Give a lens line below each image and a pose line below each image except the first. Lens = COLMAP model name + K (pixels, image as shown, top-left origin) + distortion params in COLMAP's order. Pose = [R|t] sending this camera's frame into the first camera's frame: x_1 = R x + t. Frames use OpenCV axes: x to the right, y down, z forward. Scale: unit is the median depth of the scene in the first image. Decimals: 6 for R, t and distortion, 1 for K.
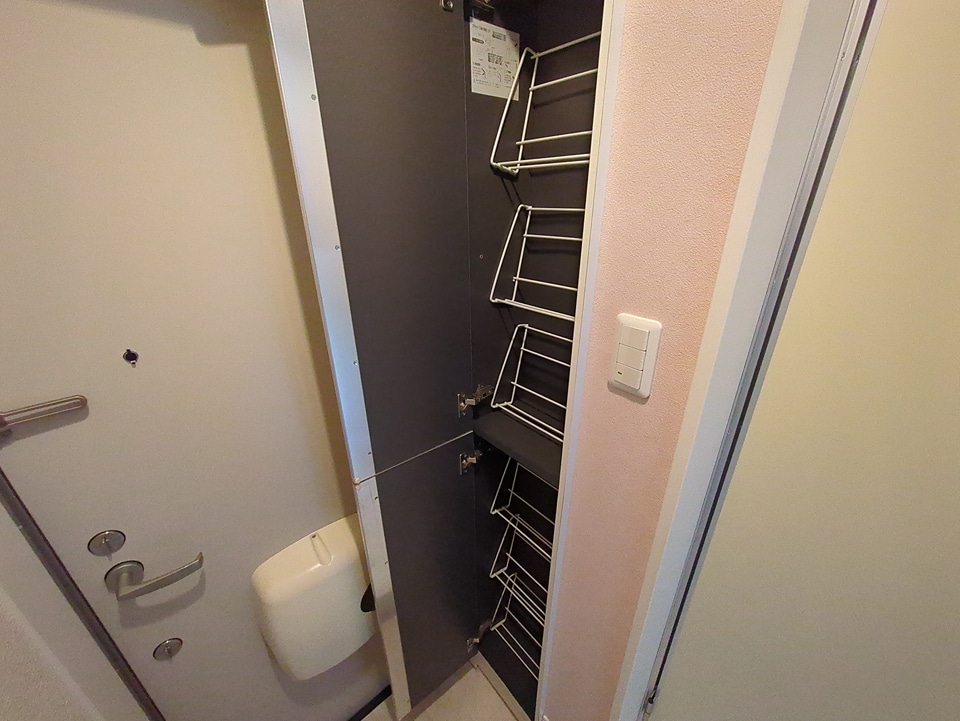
lens RADIAL K [[374.8, 0, 487.0], [0, 374.8, 363.0], [0, 0, 1]] dist [-0.001453, -0.000264]
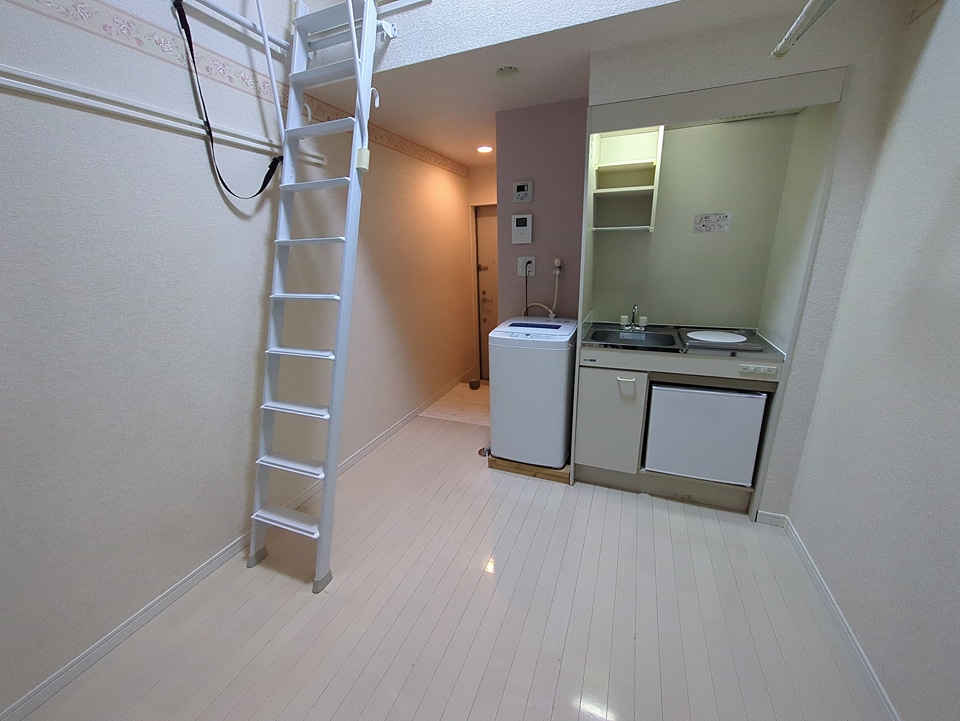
lens RADIAL K [[374.8, 0, 487.0], [0, 374.8, 363.0], [0, 0, 1]] dist [-0.001453, -0.000264]
pose [[0.476253, 0.247693, -0.843701, 4.495402], [-0.333766, 0.938618, 0.087154, 0.997962], [0.813501, 0.240091, 0.529691, -1.959580]]
